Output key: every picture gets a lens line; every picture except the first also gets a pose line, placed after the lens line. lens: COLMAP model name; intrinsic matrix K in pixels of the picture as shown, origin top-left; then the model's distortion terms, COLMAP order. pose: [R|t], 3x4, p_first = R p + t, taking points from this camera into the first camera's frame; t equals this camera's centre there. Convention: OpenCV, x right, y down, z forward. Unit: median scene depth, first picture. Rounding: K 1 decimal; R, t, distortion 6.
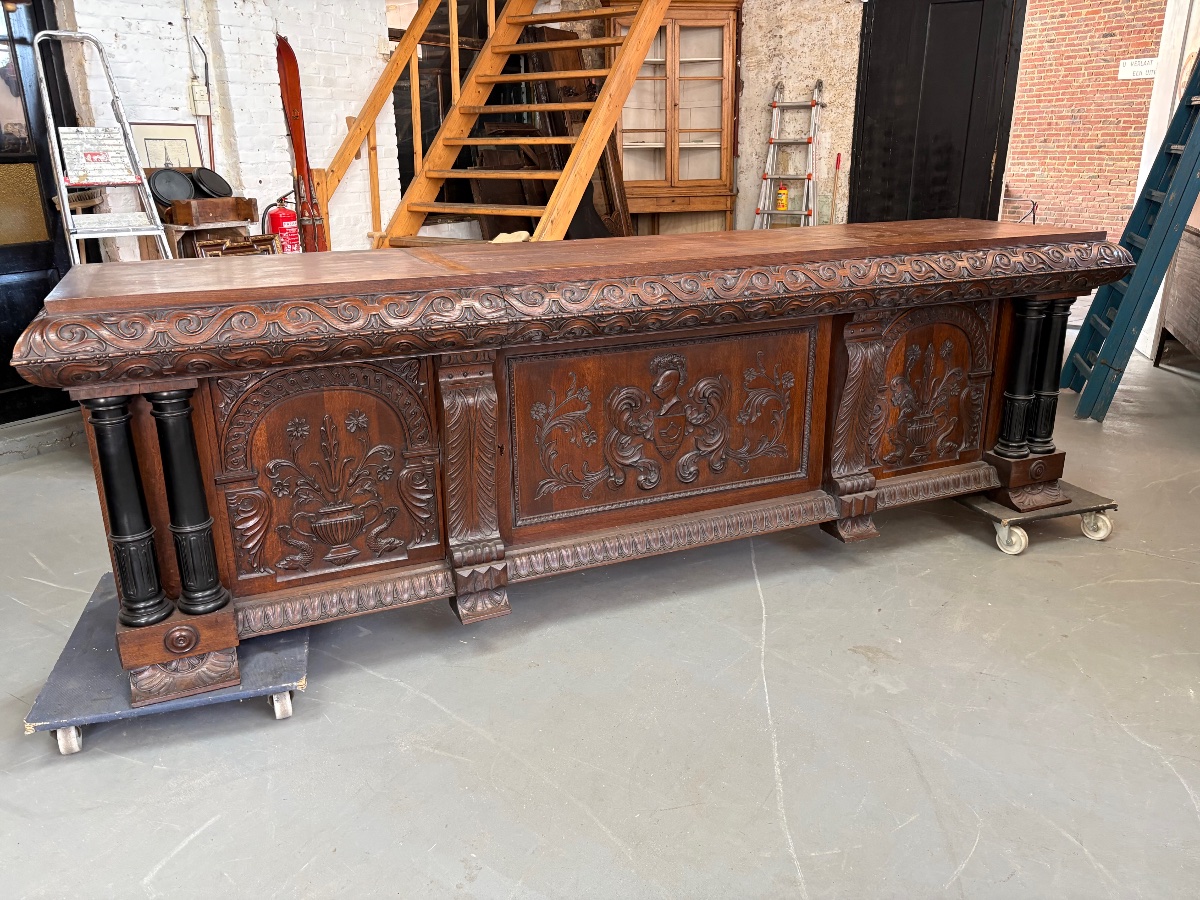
lens RADIAL K [[904.8, 0, 608.0], [0, 904.8, 447.9], [0, 0, 1]] dist [0.037412, -0.036399]
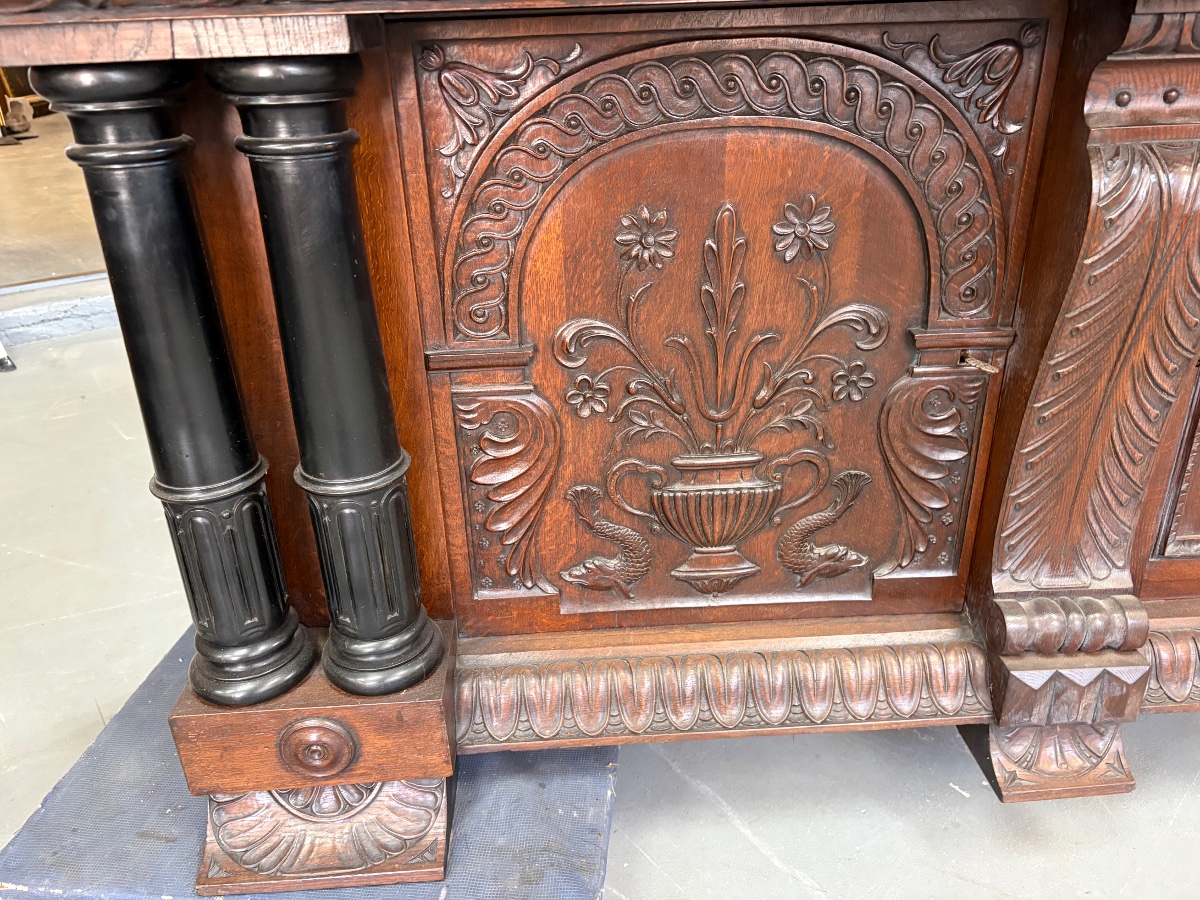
lens RADIAL K [[904.8, 0, 608.0], [0, 904.8, 447.9], [0, 0, 1]] dist [0.037412, -0.036399]
pose [[0.930991, 0.140542, -0.336902, -0.211116], [-0.094285, 0.984178, 0.150013, 0.007980], [0.352655, -0.107896, 0.929512, 0.619318]]
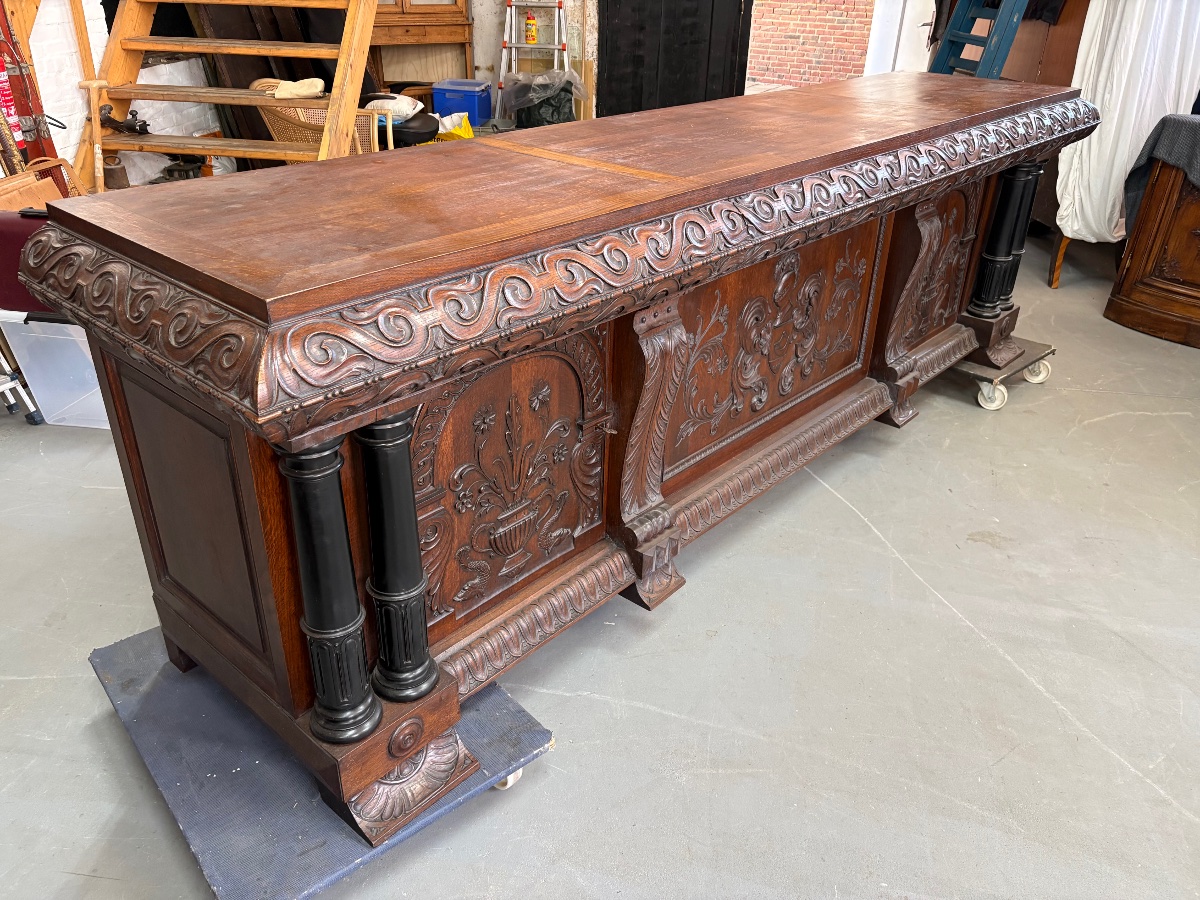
lens RADIAL K [[901.0, 0, 600.0], [0, 901.0, 450.0], [0, 0, 1]] dist [0.045242, -0.035914]
pose [[0.911511, -0.169650, 0.374656, -0.504111], [0.099733, 0.974947, 0.198828, -0.124671], [-0.399001, -0.143868, 0.905594, 0.289951]]
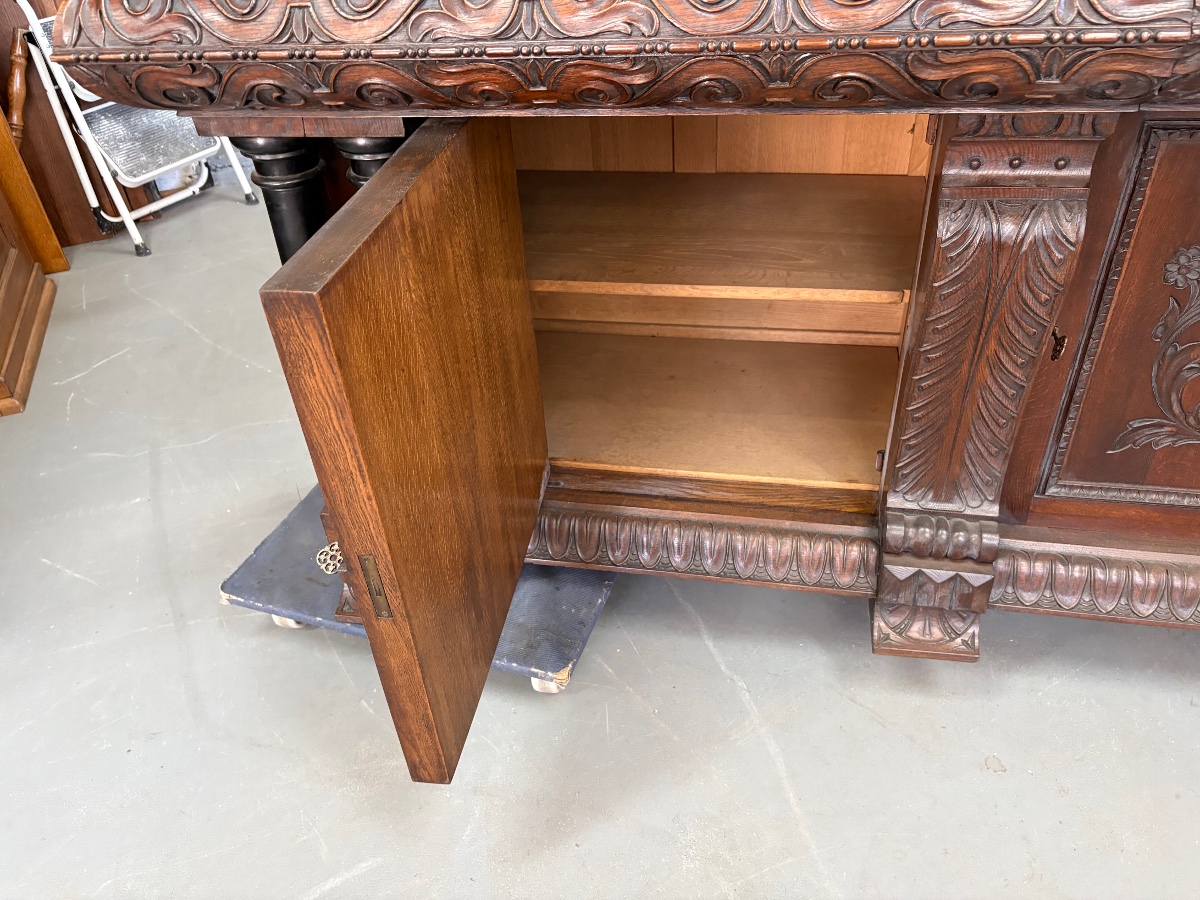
lens RADIAL K [[908.2, 0, 599.6], [0, 908.2, 443.3], [0, 0, 1]] dist [0.033890, -0.033141]
pose [[0.810771, 0.312475, -0.494985, -0.067360], [-0.128562, 0.920011, 0.370205, -0.091797], [0.571071, -0.236516, 0.786090, 0.541213]]
